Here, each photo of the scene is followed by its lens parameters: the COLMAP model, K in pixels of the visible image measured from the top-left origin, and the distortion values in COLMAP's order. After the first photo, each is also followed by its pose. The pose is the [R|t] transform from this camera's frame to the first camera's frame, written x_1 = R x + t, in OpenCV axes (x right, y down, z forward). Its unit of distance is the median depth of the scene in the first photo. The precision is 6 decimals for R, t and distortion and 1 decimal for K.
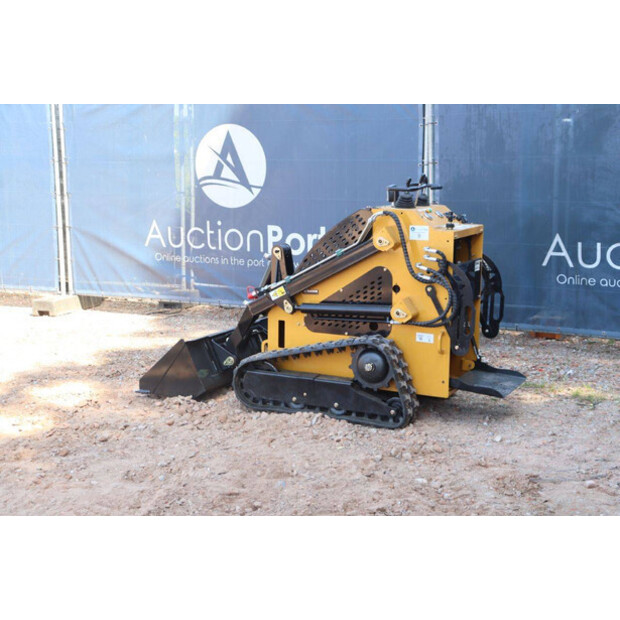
lens RADIAL K [[1030.7, 0, 315.7], [0, 1030.7, 308.0], [0, 0, 1]] dist [0.166890, 0.000000]
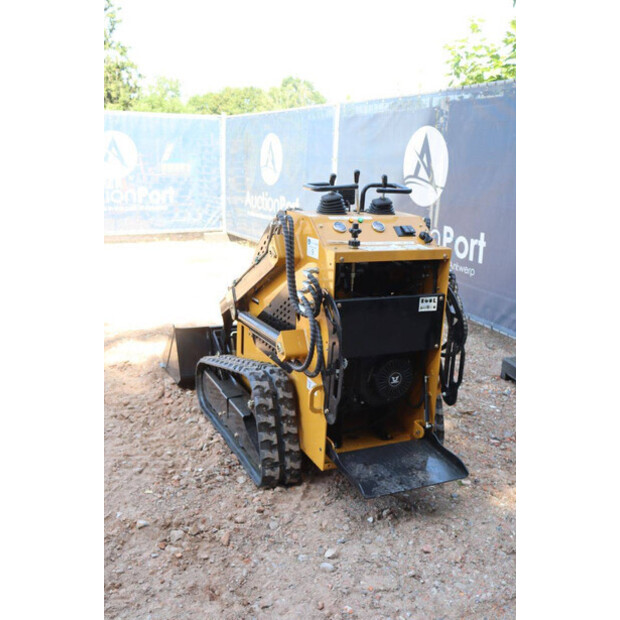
lens RADIAL K [[645.0, 0, 309.2], [0, 645.0, 312.7], [0, 0, 1]] dist [-0.069553, 0.000000]
pose [[0.760913, 0.182169, -0.622757, 0.366271], [-0.135565, 0.983232, 0.121975, -0.077151], [0.634534, -0.008389, 0.772849, 0.596288]]
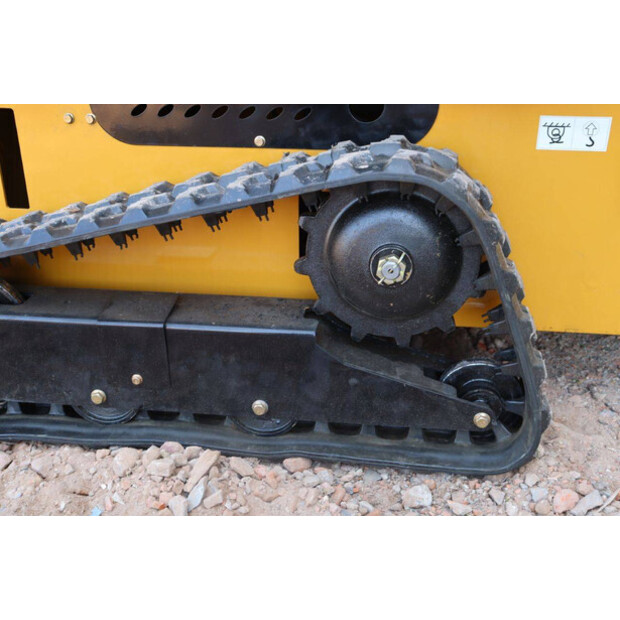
lens RADIAL K [[796.3, 0, 310.1], [0, 796.3, 305.6], [0, 0, 1]] dist [0.006116, 0.000000]
pose [[0.952451, -0.136155, 0.272577, -0.020968], [0.065977, 0.965539, 0.251757, 0.014337], [-0.297462, -0.221803, 0.928612, 0.772485]]
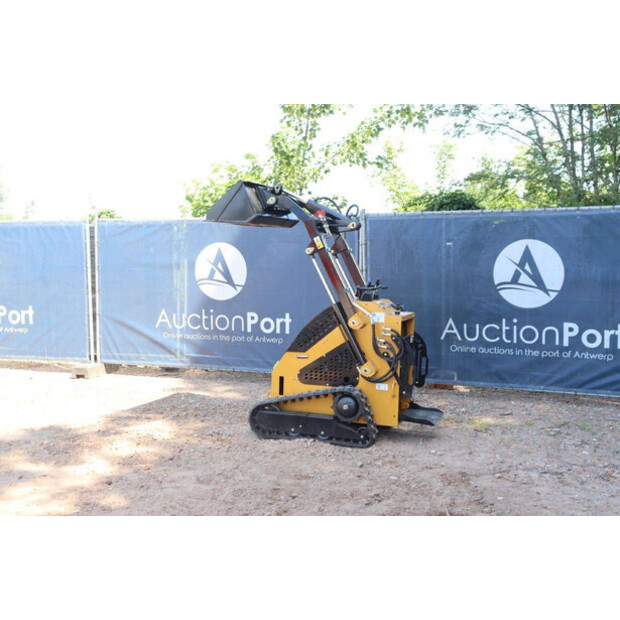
lens RADIAL K [[796.3, 0, 306.2], [0, 796.3, 314.8], [0, 0, 1]] dist [0.006116, 0.000000]
pose [[0.993179, -0.002946, 0.116564, -0.131515], [0.011704, 0.997151, -0.074522, 0.008906], [-0.116012, 0.075378, 0.990383, -0.140942]]
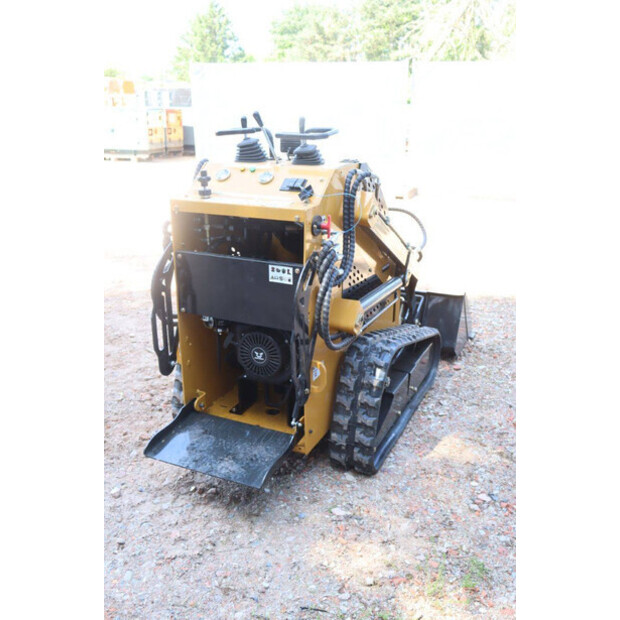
lens RADIAL K [[645.0, 0, 312.3], [0, 645.0, 312.4], [0, 0, 1]] dist [-0.069553, 0.000000]
pose [[-0.006628, 0.315222, -0.948995, 0.503945], [-0.156489, 0.936996, 0.312329, -0.136494], [0.987657, 0.150578, 0.043119, 0.993202]]
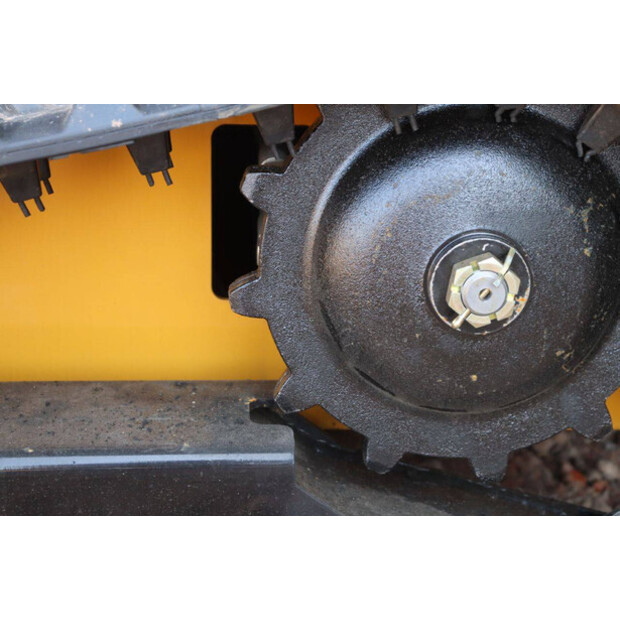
lens RADIAL K [[1466.9, 0, 312.8], [0, 1466.9, 315.2], [0, 0, 1]] dist [0.408160, 0.000000]
pose [[0.872223, -0.149113, 0.465824, -0.032266], [0.067337, 0.979935, 0.187598, 0.028546], [-0.484450, -0.132260, 0.864763, 0.825172]]
